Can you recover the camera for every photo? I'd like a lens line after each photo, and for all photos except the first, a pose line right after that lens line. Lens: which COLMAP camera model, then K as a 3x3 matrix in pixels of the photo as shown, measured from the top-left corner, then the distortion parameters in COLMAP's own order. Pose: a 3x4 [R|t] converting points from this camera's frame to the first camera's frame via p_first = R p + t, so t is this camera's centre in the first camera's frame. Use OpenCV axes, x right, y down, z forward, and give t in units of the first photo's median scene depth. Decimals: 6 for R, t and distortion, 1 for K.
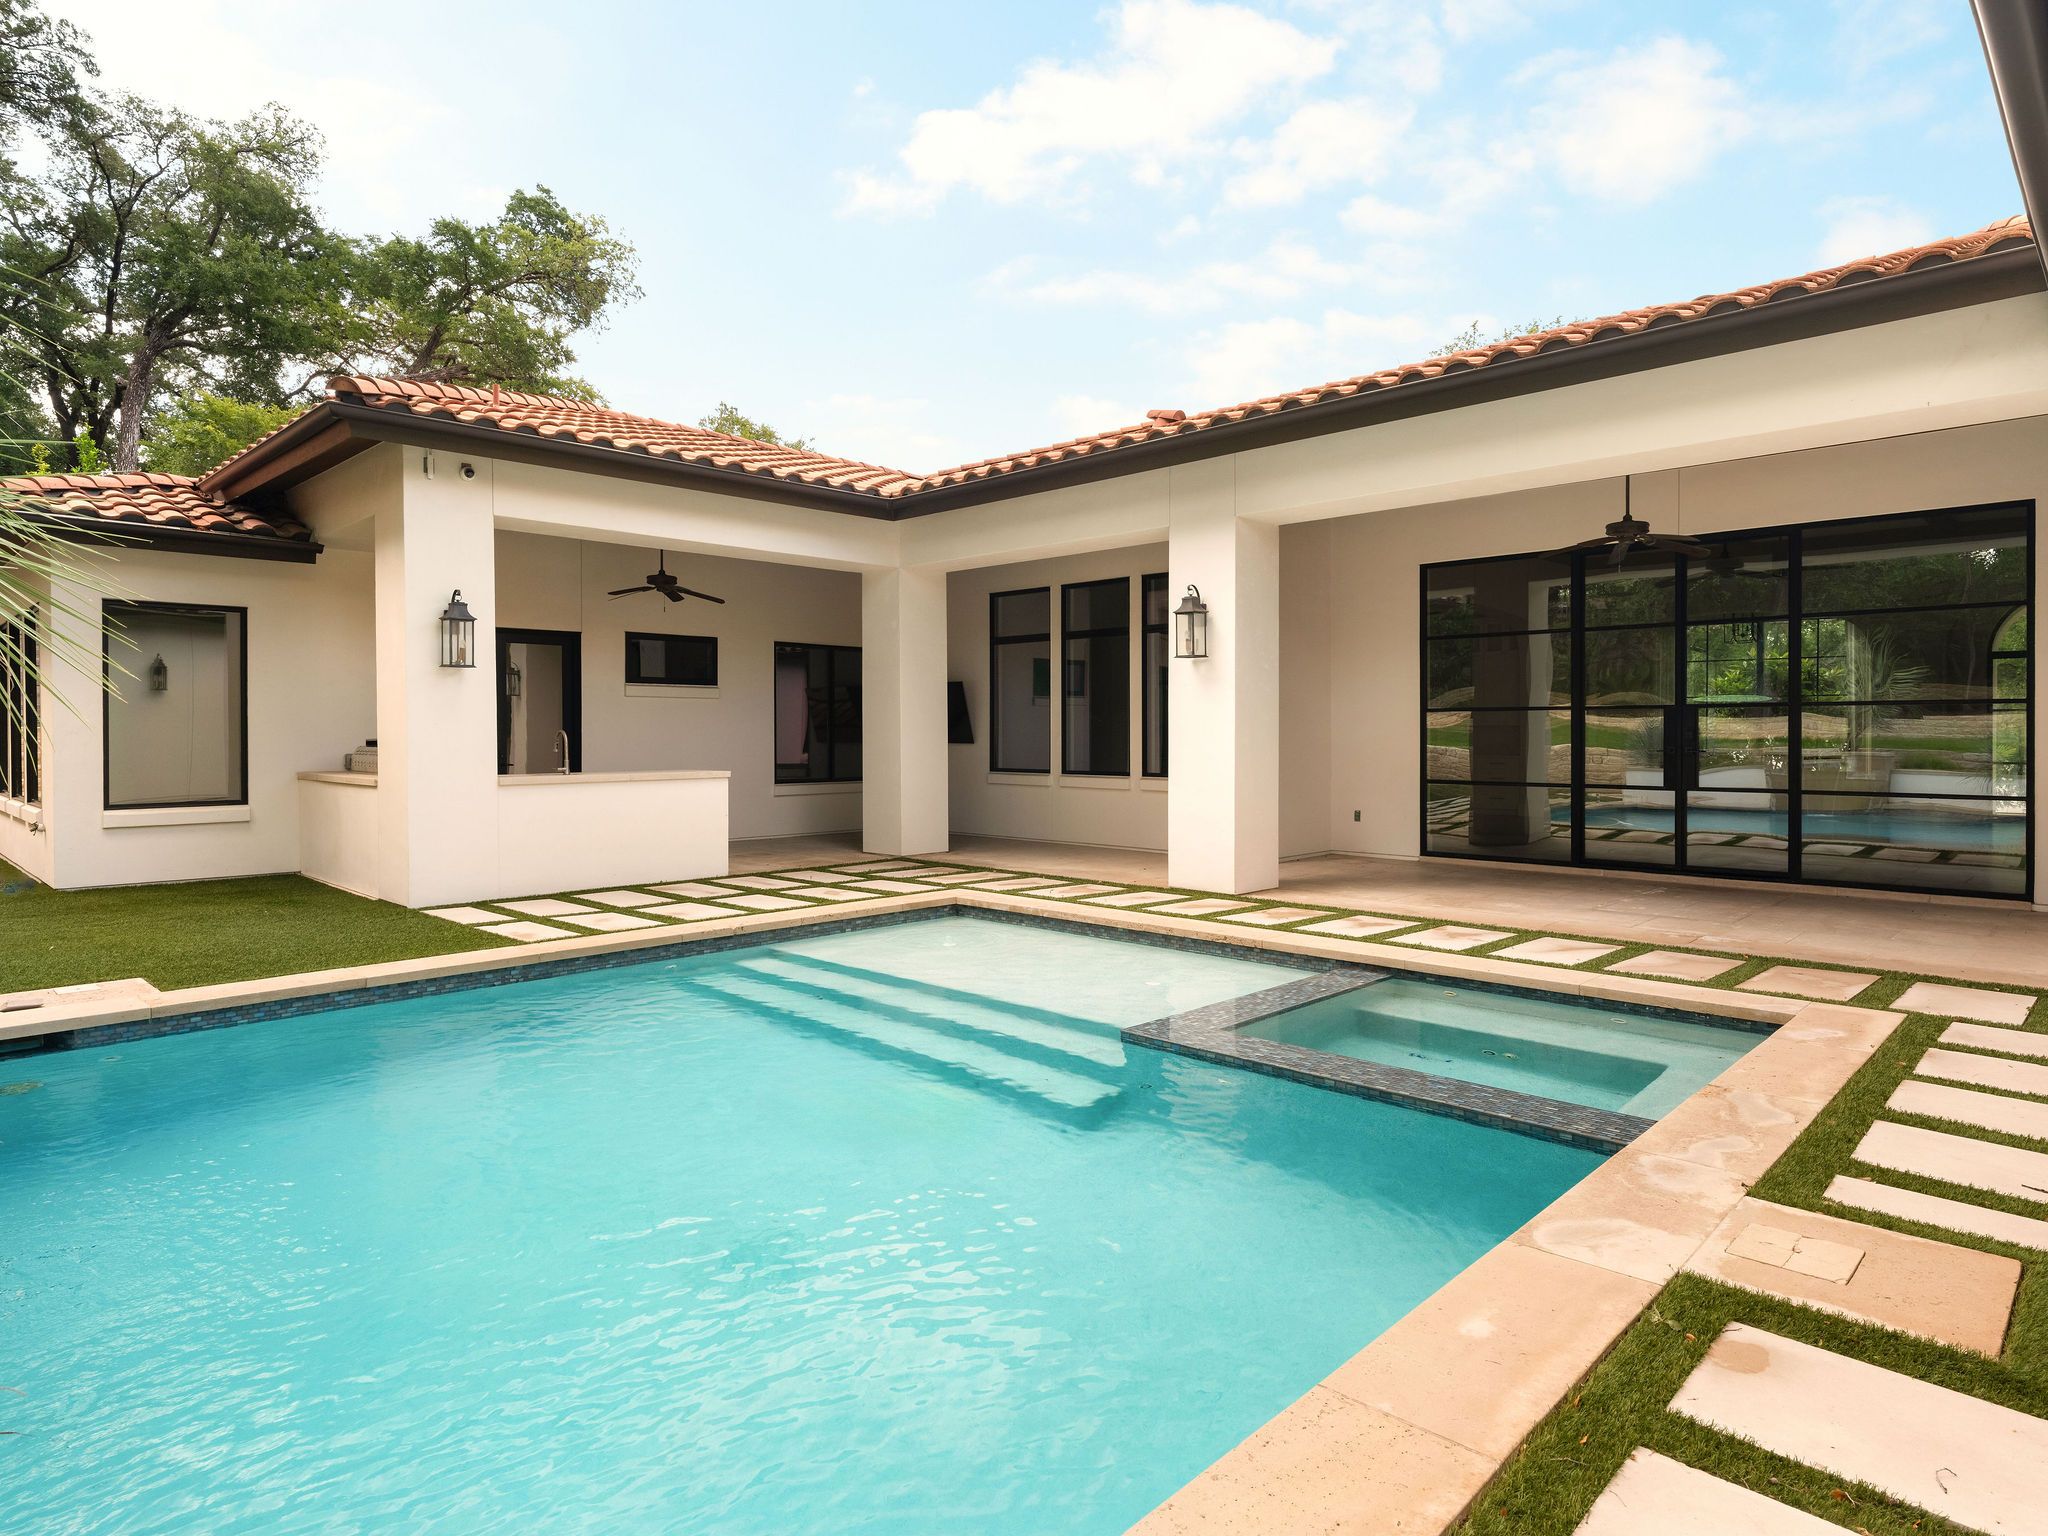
lens RADIAL K [[1171.6, 0, 1024.1], [0, 1171.6, 734.7], [0, 0, 1]] dist [0.016629, -0.000098]
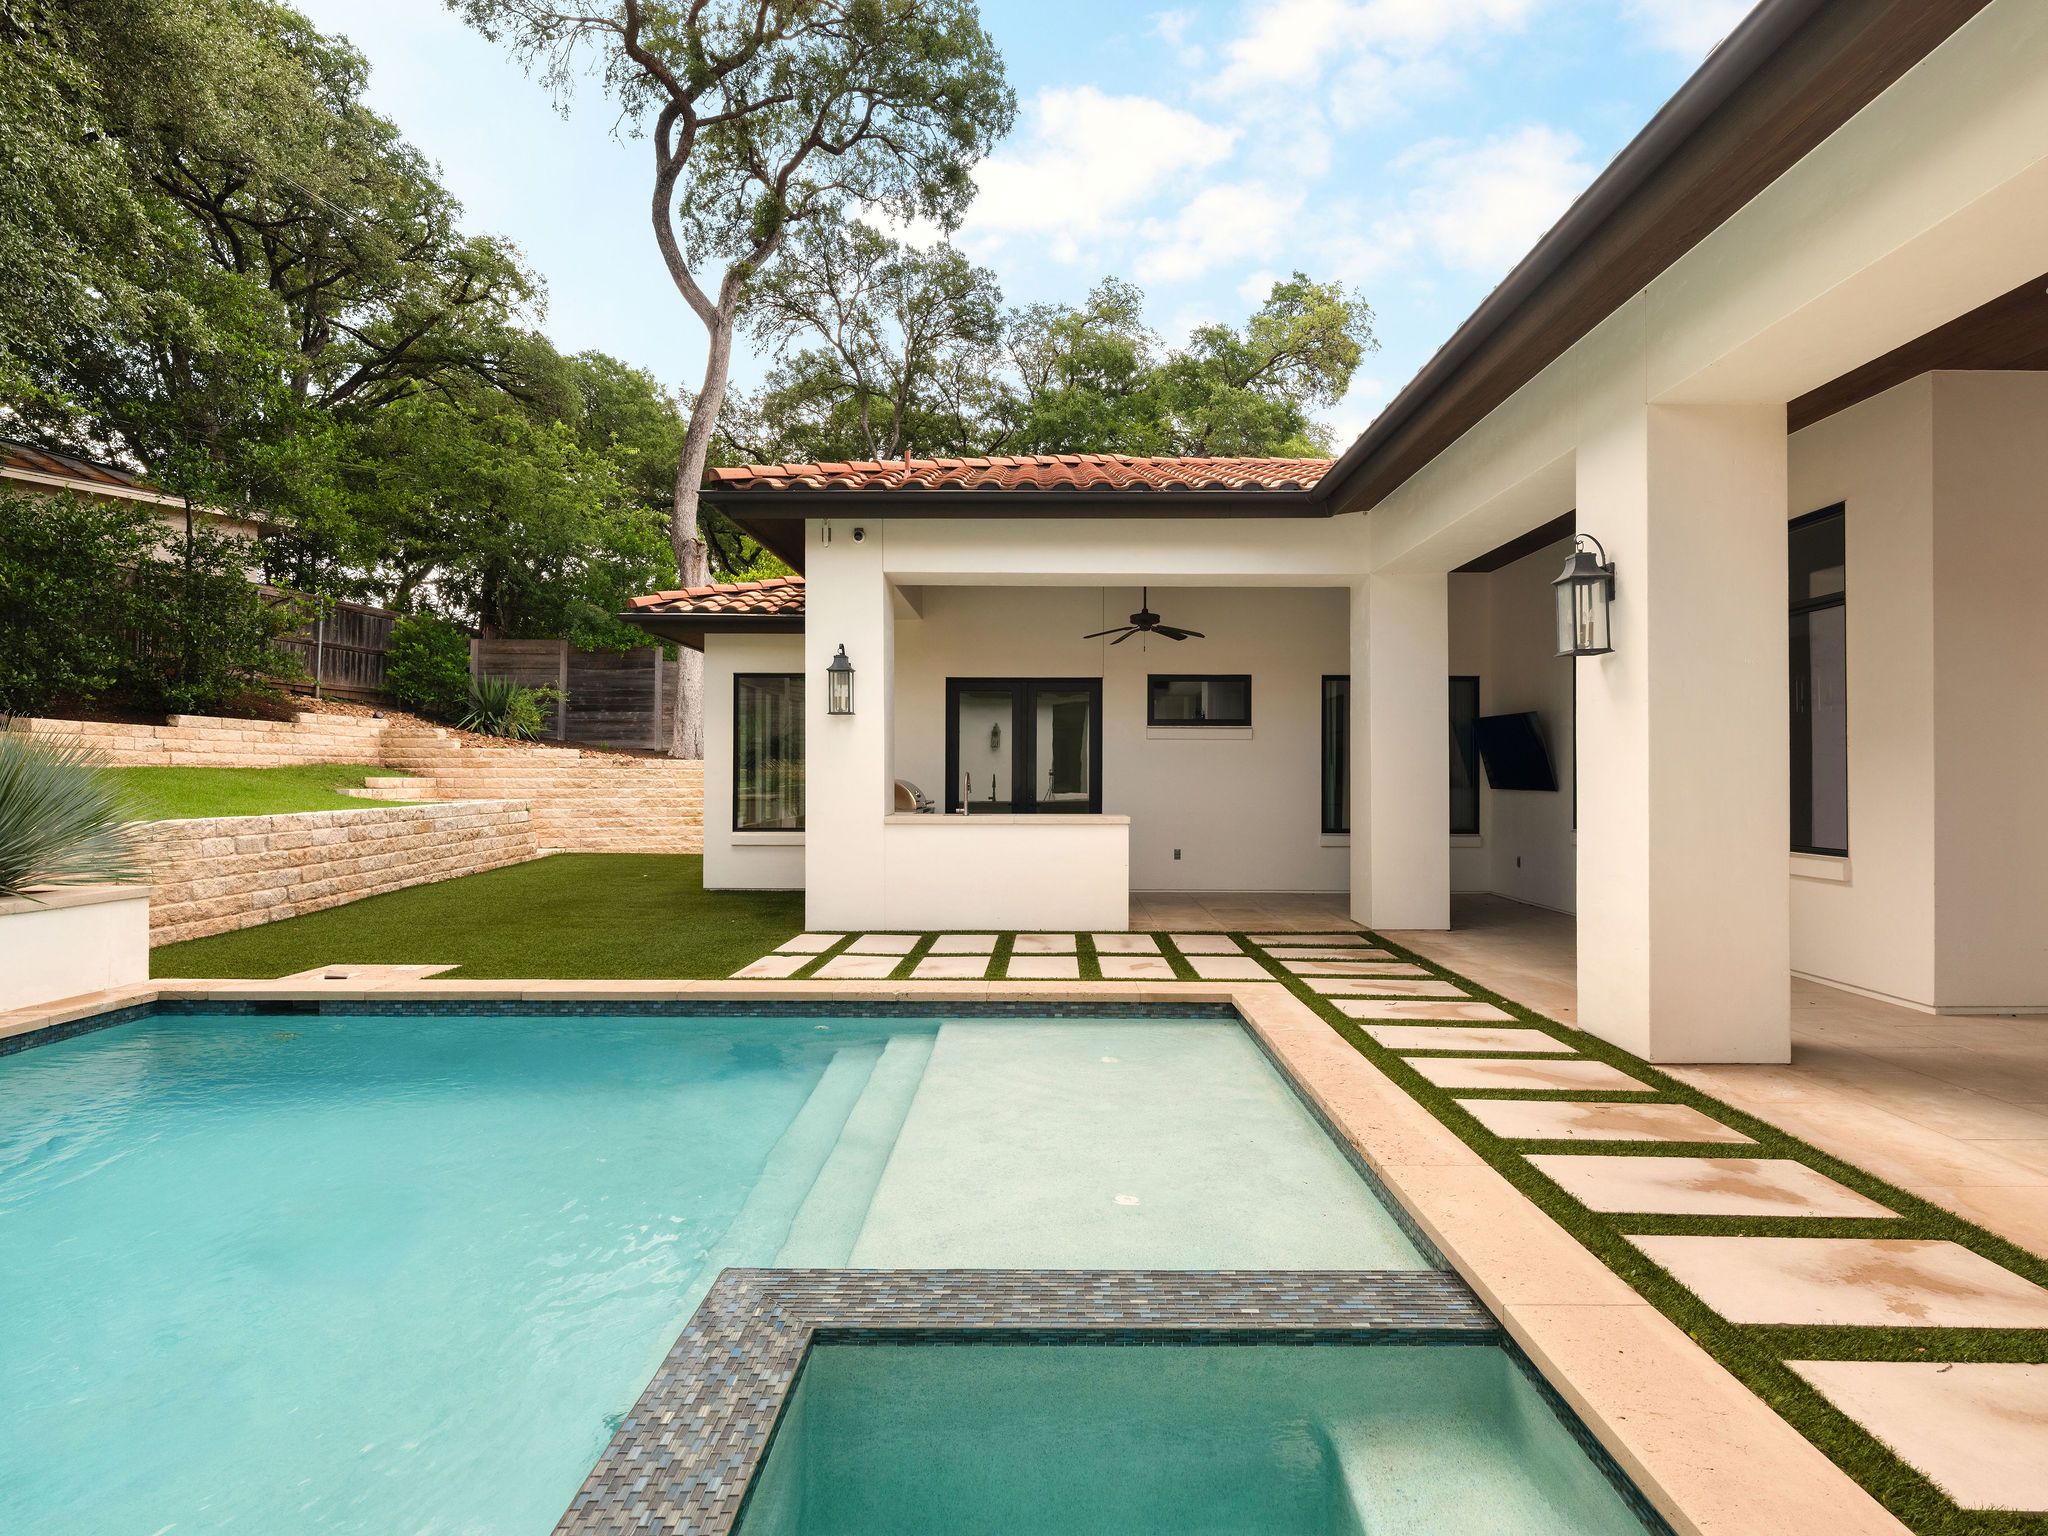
lens RADIAL K [[1061.1, 0, 1052.2], [0, 1061.1, 767.0], [0, 0, 1]] dist [0.000970, 0.000085]
pose [[0.705197, -0.001463, -0.709010, 0.331685], [-0.005830, 0.999952, -0.007862, -0.001863], [0.708987, 0.009678, 0.705155, 0.413265]]
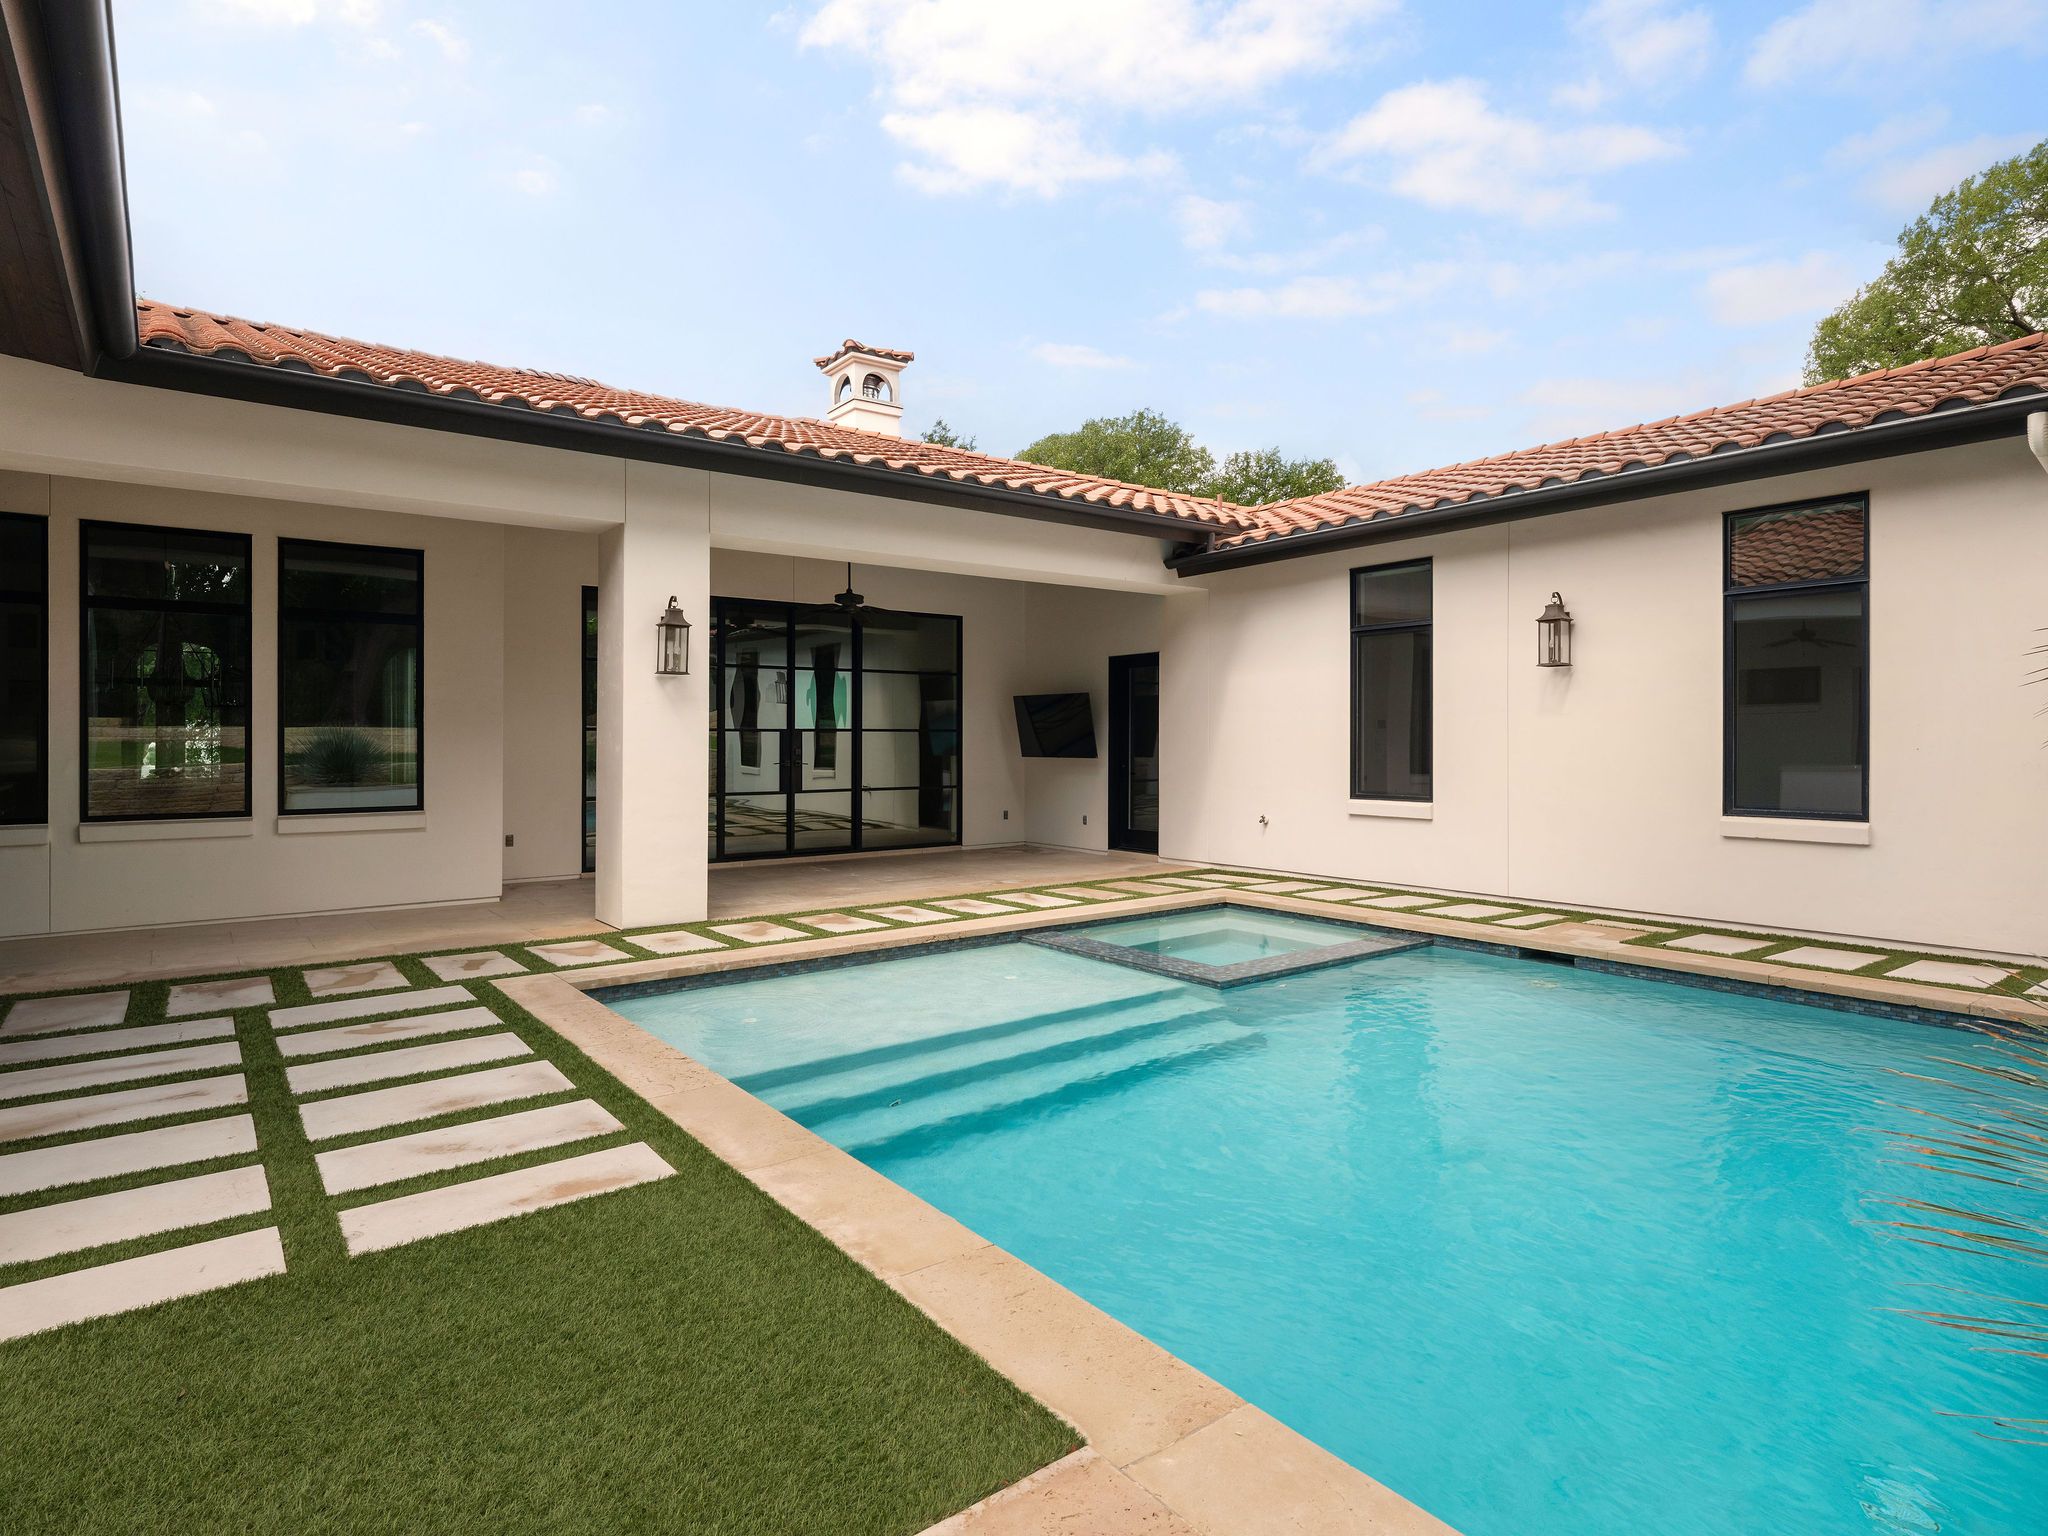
lens RADIAL K [[1107.2, 0, 1034.2], [0, 1107.2, 754.9], [0, 0, 1]] dist [0.004274, -0.000203]
pose [[0.140118, -0.014318, 0.990031, -0.680117], [0.004320, 0.999895, 0.013849, -0.013206], [-0.990125, 0.002337, 0.140165, 0.589244]]
